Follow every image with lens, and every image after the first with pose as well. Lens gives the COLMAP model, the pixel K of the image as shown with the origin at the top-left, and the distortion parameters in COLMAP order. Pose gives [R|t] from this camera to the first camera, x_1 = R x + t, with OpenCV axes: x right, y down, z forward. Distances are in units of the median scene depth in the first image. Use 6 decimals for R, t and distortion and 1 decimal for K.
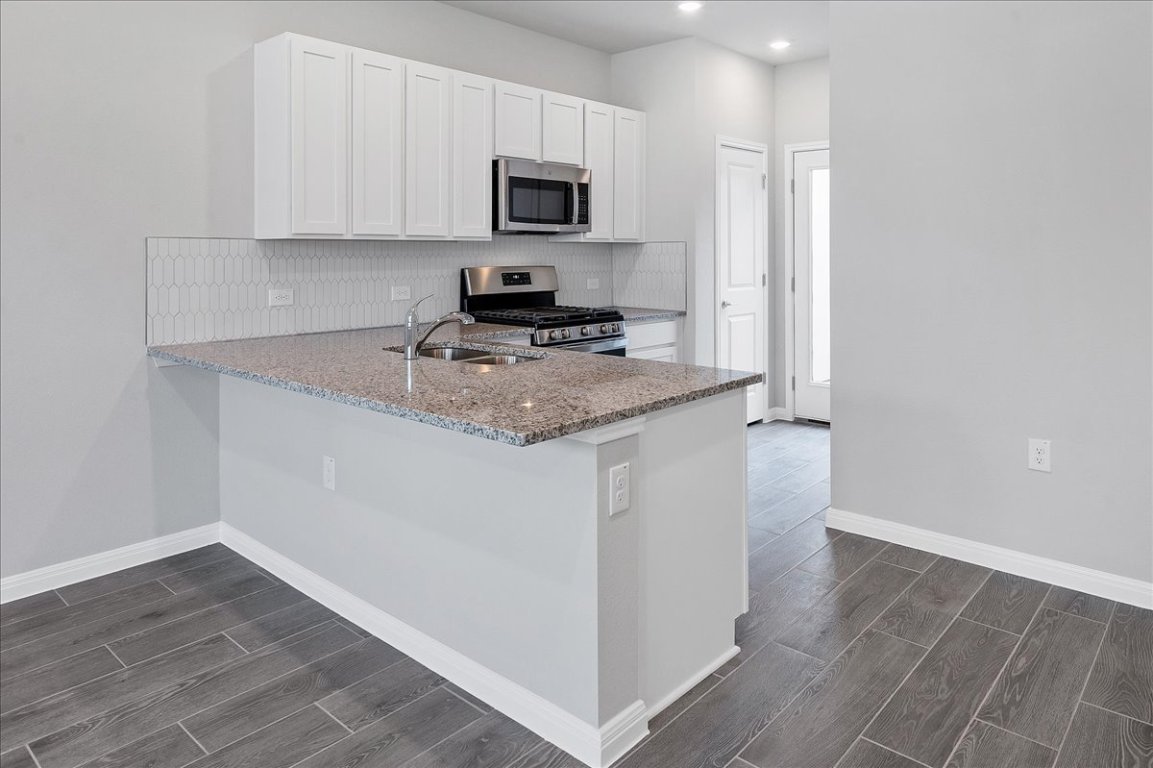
lens RADIAL K [[760.3, 0, 565.7], [0, 760.3, 246.8], [0, 0, 1]] dist [0.004231, 0.000772]
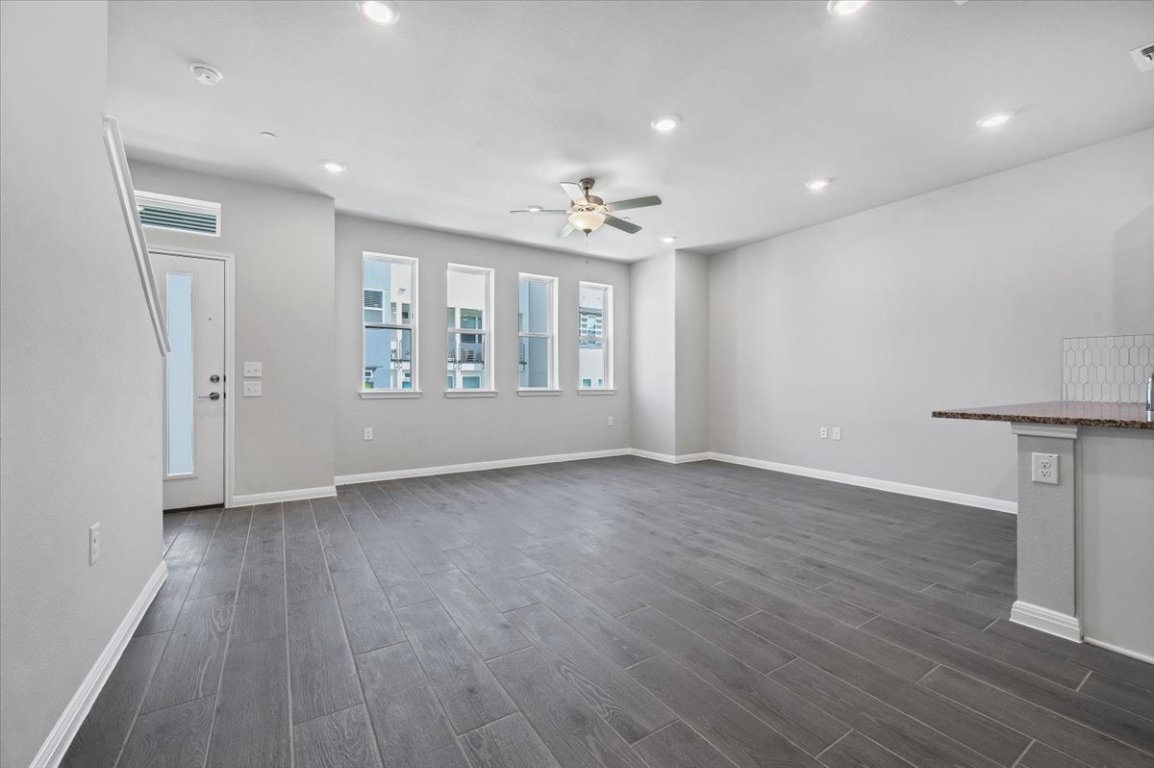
lens RADIAL K [[467.7, 0, 574.2], [0, 467.7, 379.3], [0, 0, 1]] dist [0.003267, 0.000452]
pose [[-0.268979, -0.001510, -0.963145, 0.608248], [0.003987, 0.999988, -0.002681, 0.061610], [0.963138, -0.004561, -0.268970, 0.149619]]
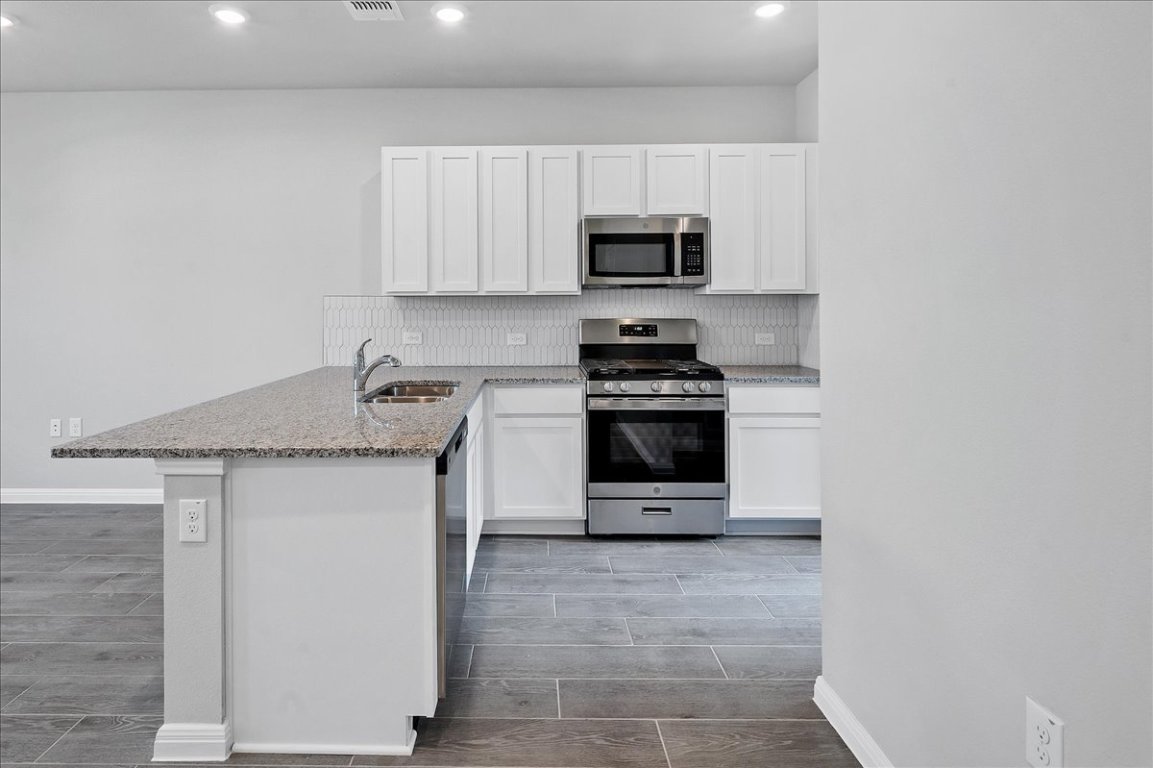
lens RADIAL K [[593.9, 0, 521.5], [0, 593.9, 305.9], [0, 0, 1]] dist [0.000478, 0.000339]
pose [[0.659027, -0.000472, -0.752119, 0.487382], [0.006696, 0.999964, 0.005240, 0.003078], [0.752089, -0.008489, 0.659007, 0.376532]]
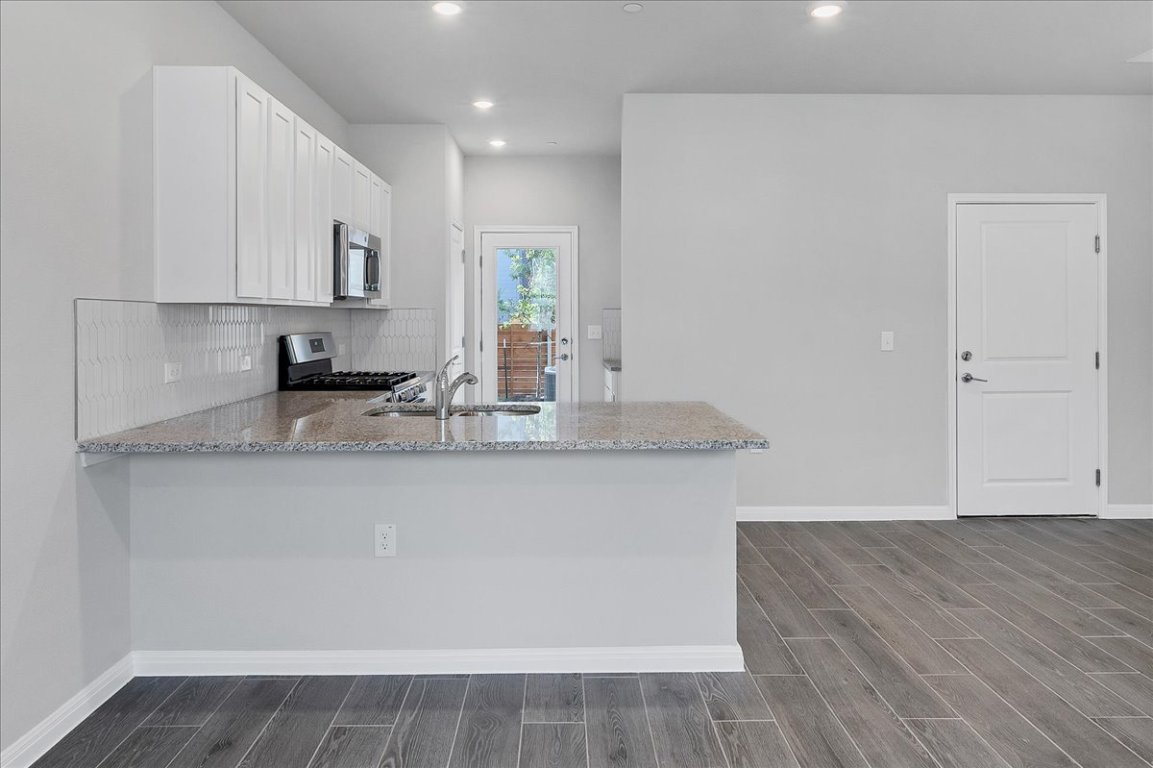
lens RADIAL K [[748.4, 0, 574.8], [0, 748.4, 318.3], [0, 0, 1]] dist [0.005089, 0.002622]
pose [[0.728334, -0.002500, 0.685217, -0.530431], [-0.001773, 0.999983, 0.005533, 0.001325], [-0.685220, -0.005244, 0.728317, 0.080407]]
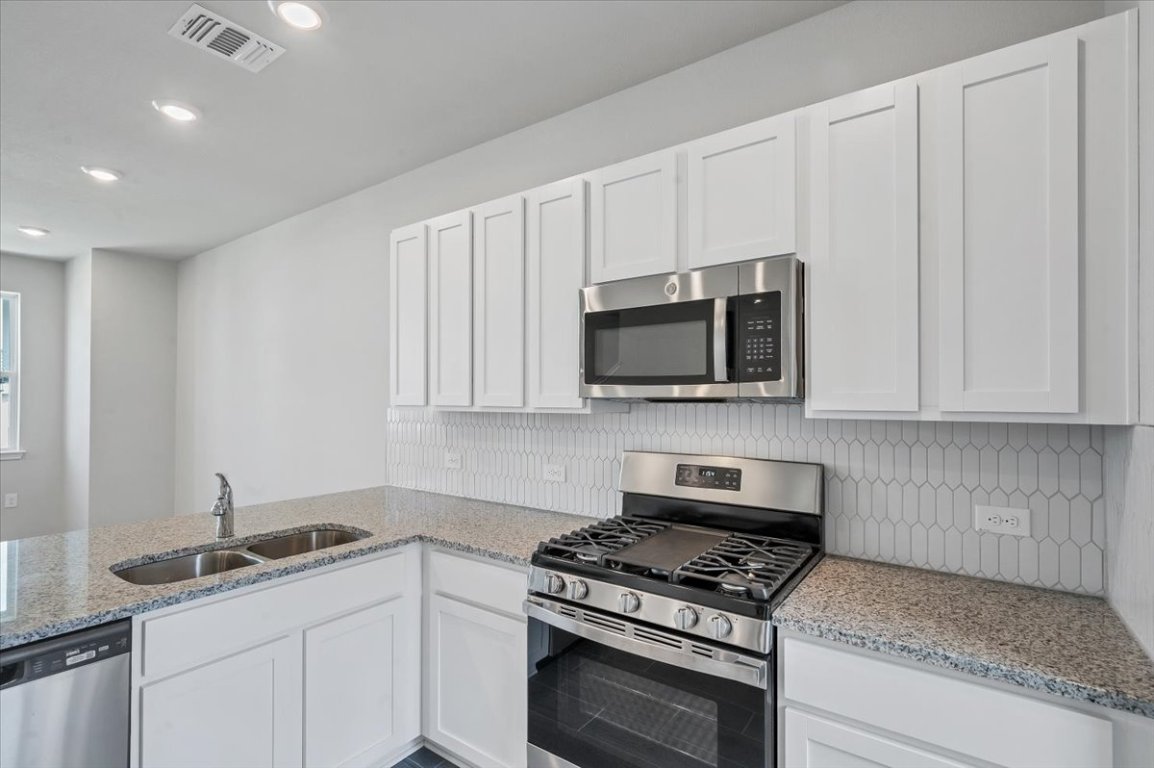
lens RADIAL K [[534.8, 0, 576.2], [0, 534.8, 394.2], [0, 0, 1]] dist [0.001712, 0.000136]
pose [[0.112545, -0.008358, -0.993611, 0.371678], [0.001984, 0.999965, -0.008187, -0.021148], [0.993645, -0.001050, 0.112558, 0.937485]]
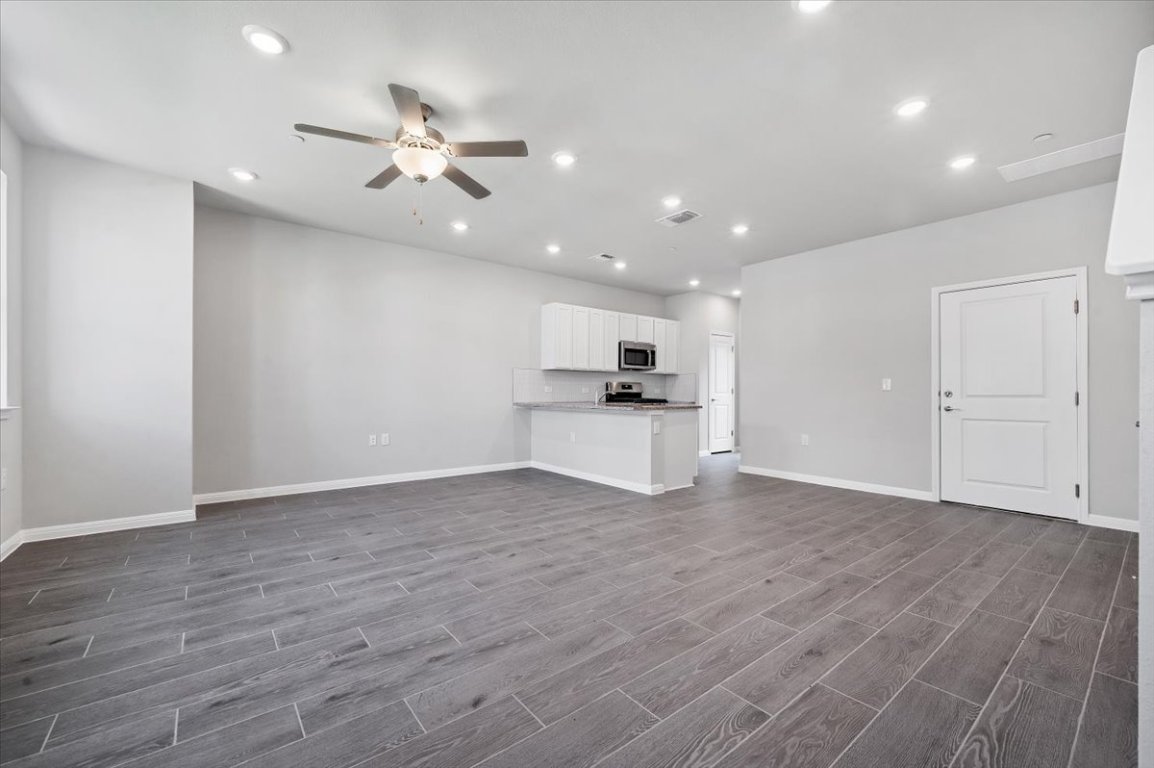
lens RADIAL K [[471.8, 0, 565.2], [0, 471.8, 391.2], [0, 0, 1]] dist [0.001490, 0.000050]
pose [[0.984137, 0.006705, -0.177284, 0.016492], [-0.006509, 0.999977, 0.001684, 0.060587], [0.177291, -0.000503, 0.984158, -0.702214]]
